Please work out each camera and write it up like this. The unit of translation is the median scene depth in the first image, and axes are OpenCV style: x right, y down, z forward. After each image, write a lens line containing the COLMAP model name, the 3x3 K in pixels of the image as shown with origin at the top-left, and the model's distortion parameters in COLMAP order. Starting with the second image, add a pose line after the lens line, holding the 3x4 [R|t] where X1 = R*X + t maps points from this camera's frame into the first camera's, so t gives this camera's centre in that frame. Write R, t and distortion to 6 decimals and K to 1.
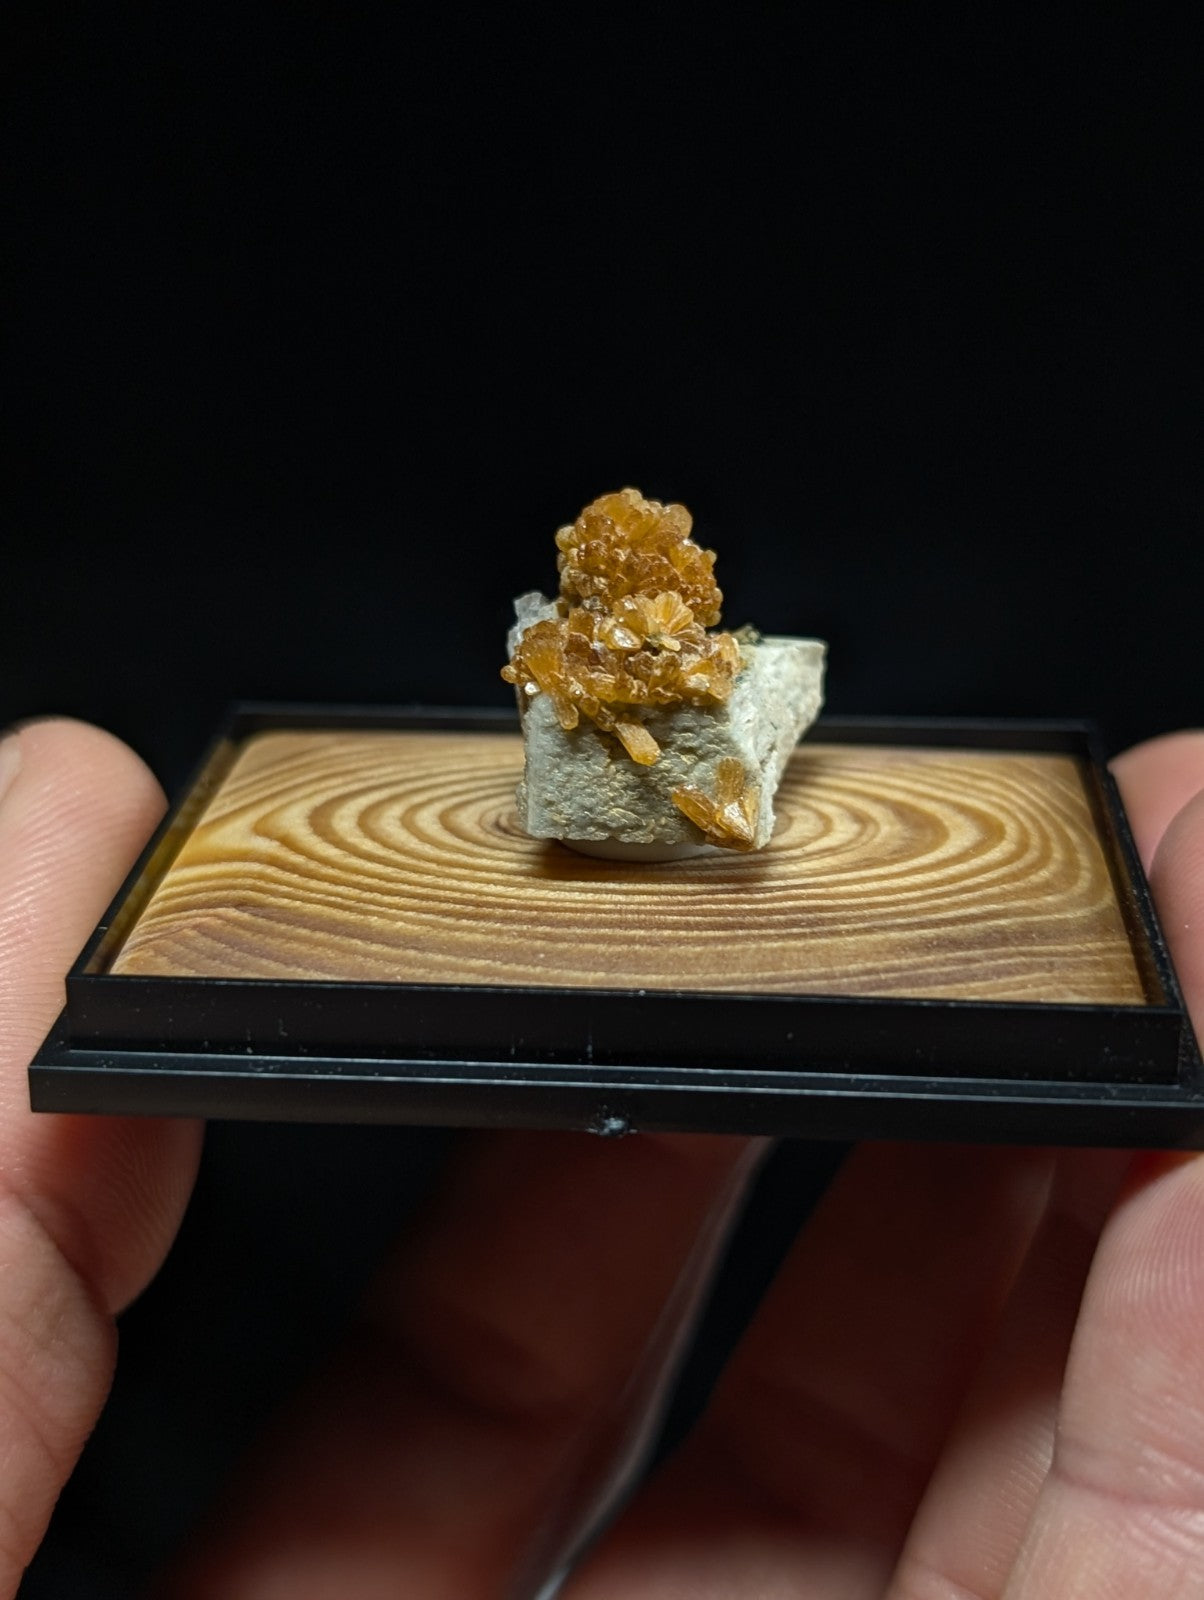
lens RADIAL K [[2349.1, 0, 608.9], [0, 2349.1, 812.5], [0, 0, 1]] dist [0.334730, 0.000000]
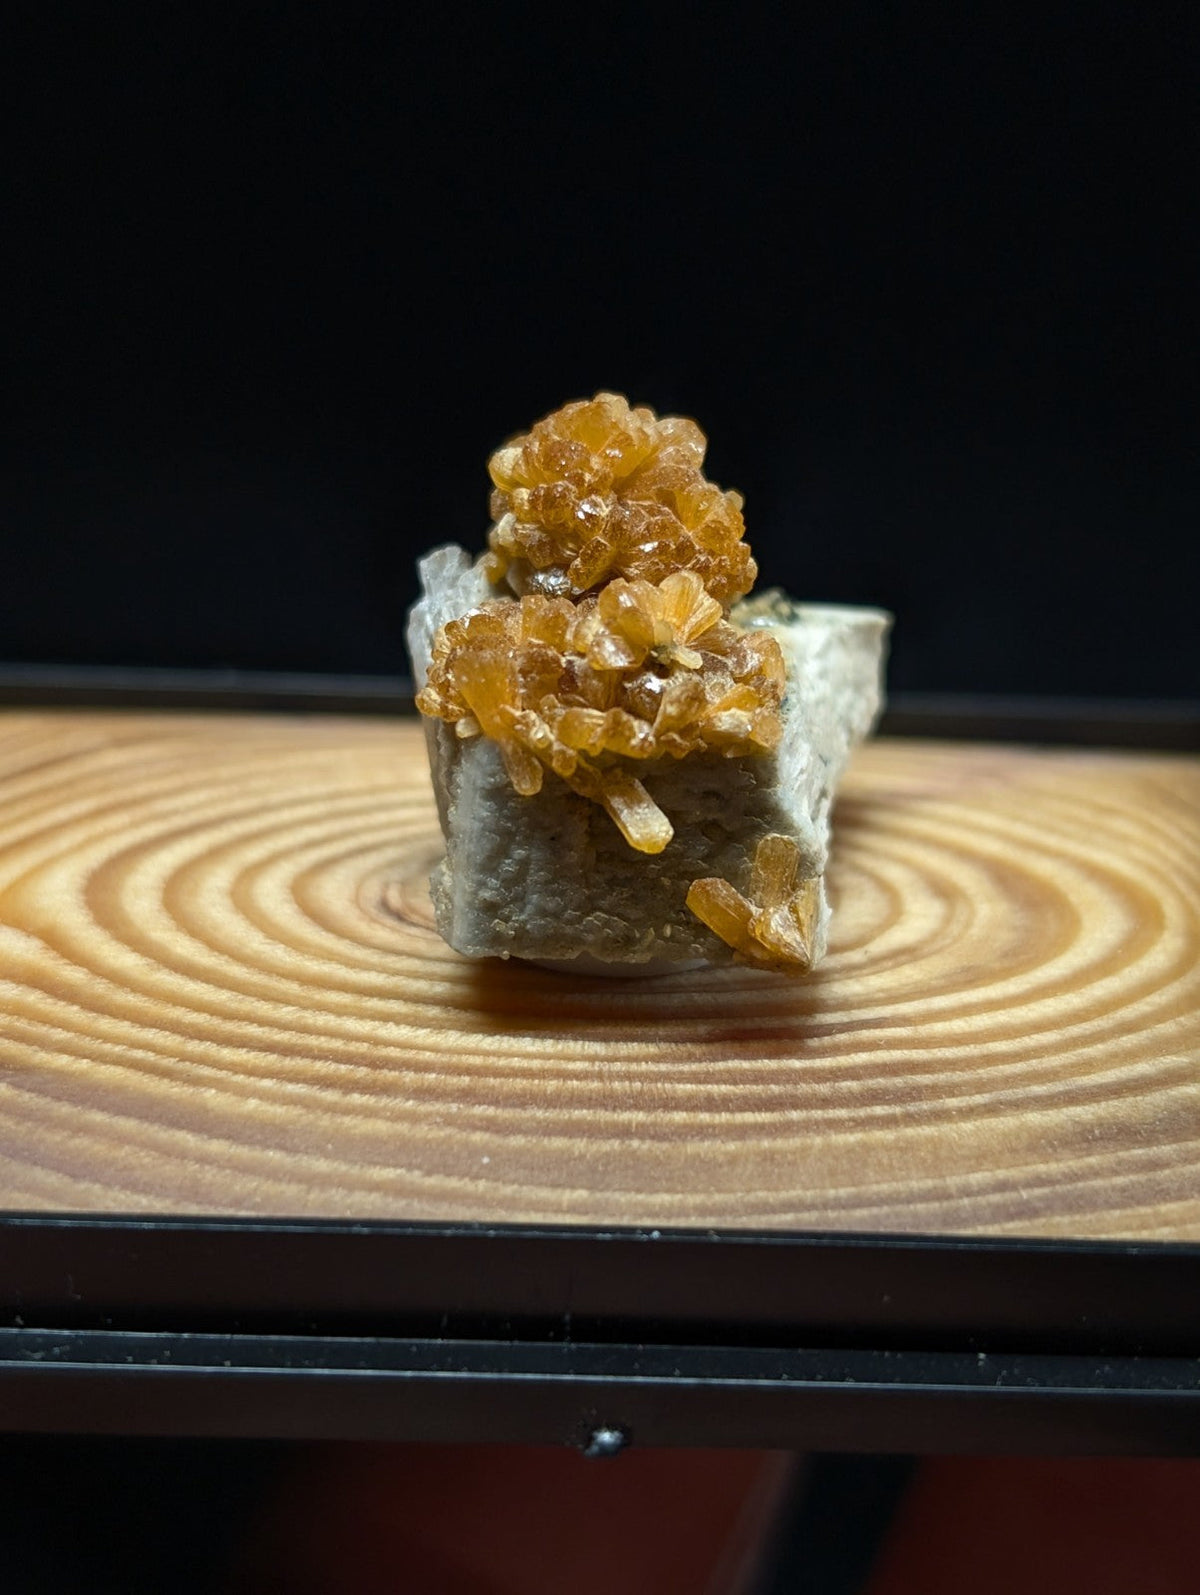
lens RADIAL K [[3075.5, 0, 586.6], [0, 3075.5, 768.7], [0, 0, 1]] dist [0.212188, 0.000000]
pose [[0.995684, 0.000460, 0.092806, -0.075898], [-0.007973, 0.996715, 0.080594, -0.106878], [-0.092464, -0.080986, 0.992417, 0.182029]]
